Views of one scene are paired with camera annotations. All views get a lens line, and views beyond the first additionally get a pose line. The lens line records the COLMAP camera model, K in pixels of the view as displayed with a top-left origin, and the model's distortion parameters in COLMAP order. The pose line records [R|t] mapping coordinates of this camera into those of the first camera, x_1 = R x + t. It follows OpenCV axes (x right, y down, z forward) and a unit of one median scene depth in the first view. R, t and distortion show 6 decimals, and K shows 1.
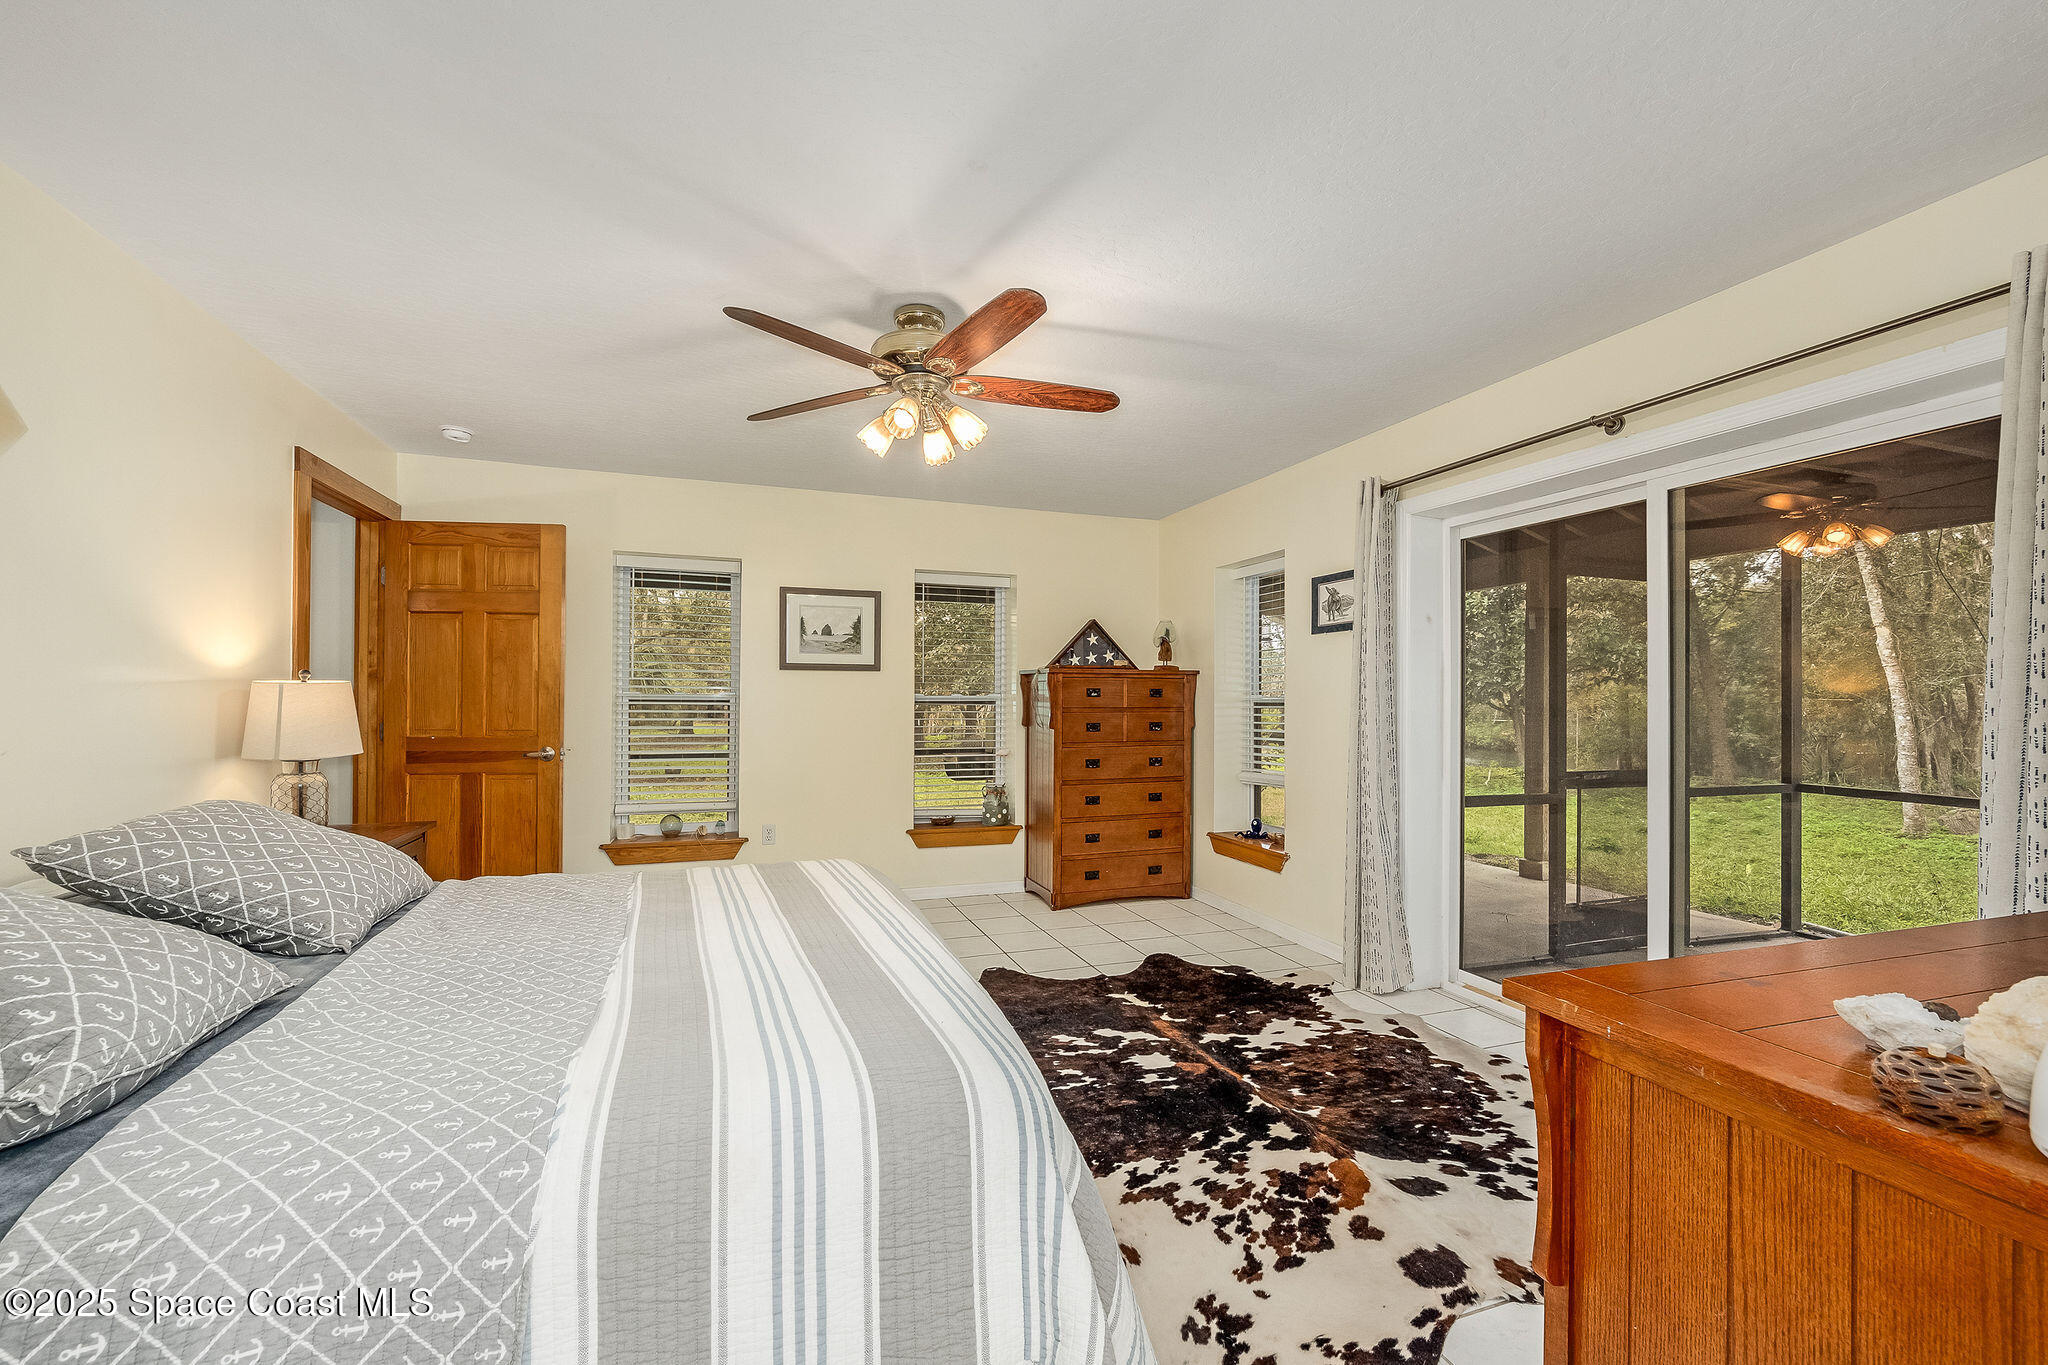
lens RADIAL K [[817.8, 0, 1025.7], [0, 817.8, 699.9], [0, 0, 1]] dist [-0.000575, -0.000478]
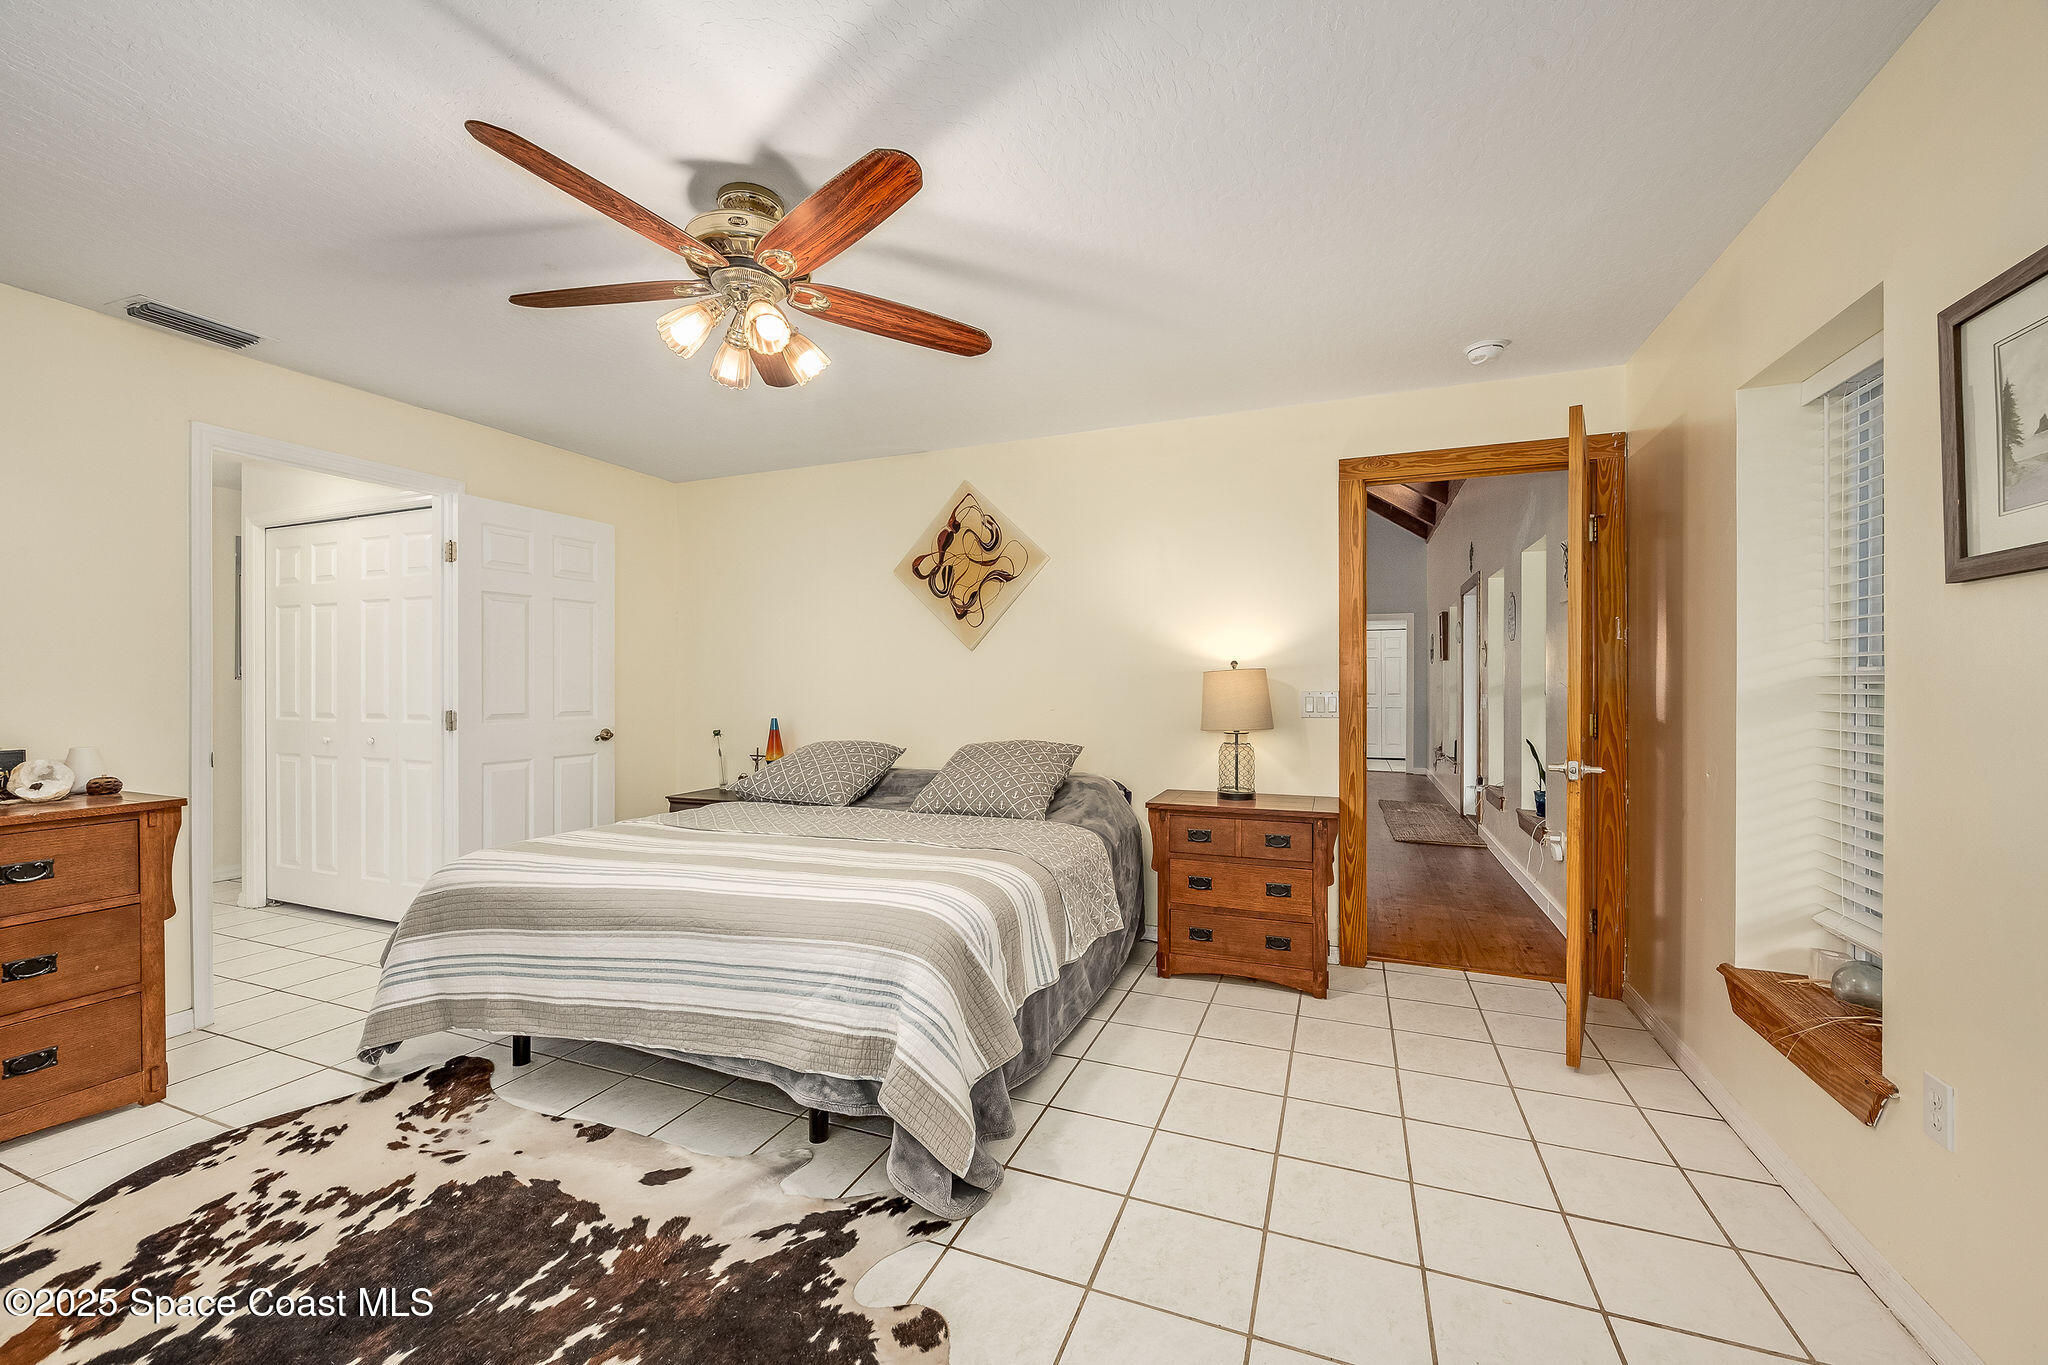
lens RADIAL K [[817.8, 0, 1020.6], [0, 817.8, 681.1], [0, 0, 1]] dist [-0.000575, -0.000478]
pose [[-0.671244, -0.008388, -0.741189, 0.273073], [-0.003261, 0.999960, -0.008363, 0.005833], [0.741229, -0.003197, -0.671245, 1.658986]]
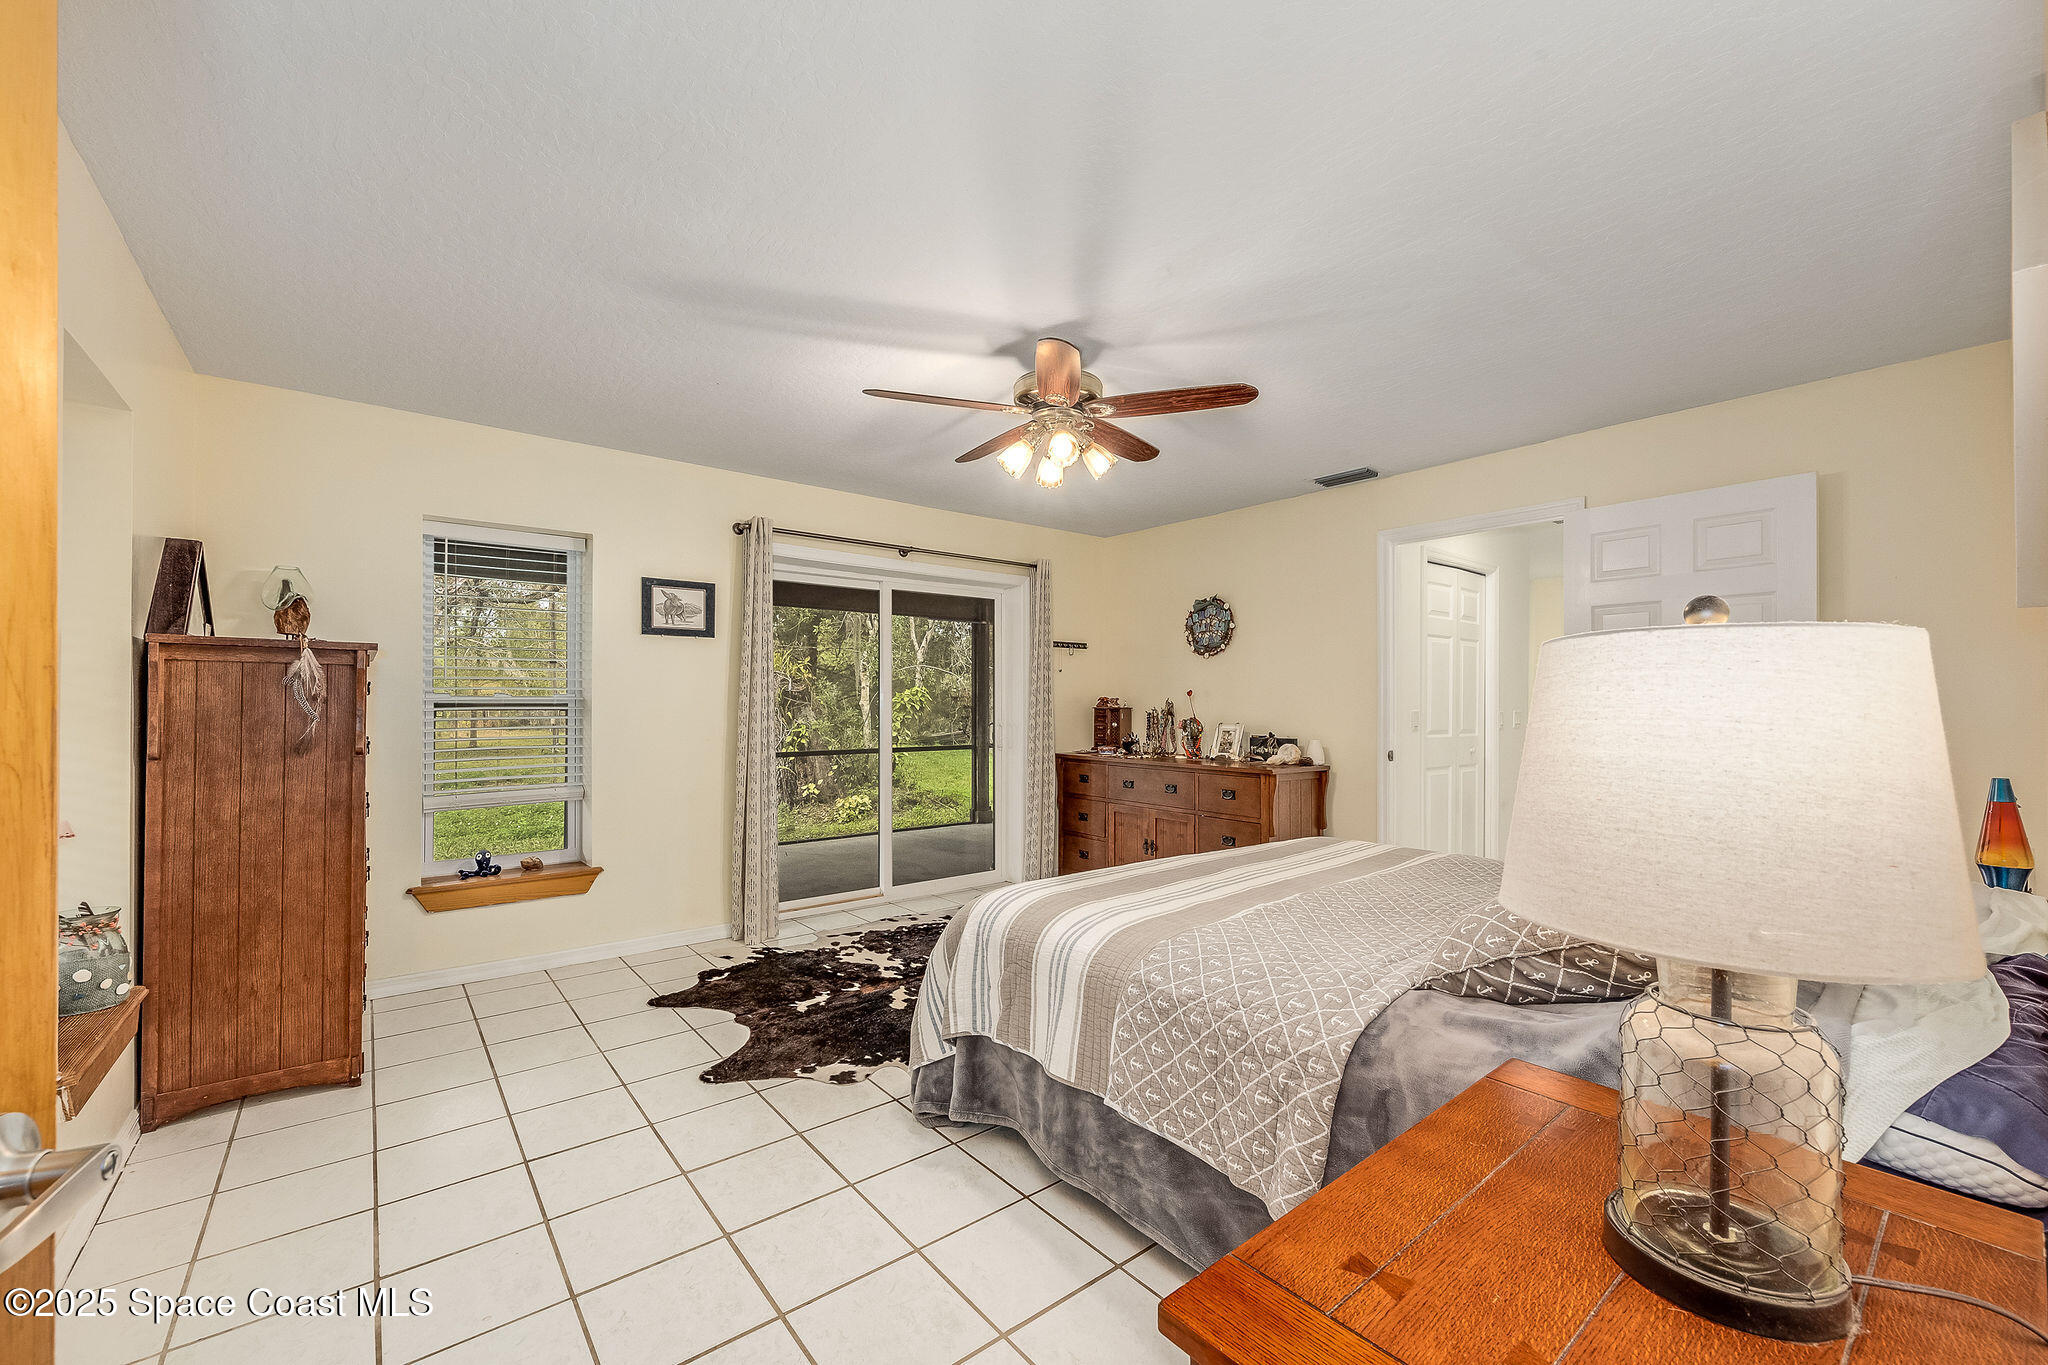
lens RADIAL K [[817.8, 0, 1010.0], [0, 817.8, 692.3], [0, 0, 1]] dist [-0.000575, -0.000478]
pose [[-0.308144, 0.005148, 0.951326, -1.111266], [-0.004334, 0.999967, -0.006815, -0.006382], [-0.951330, -0.006223, -0.308112, 1.340947]]
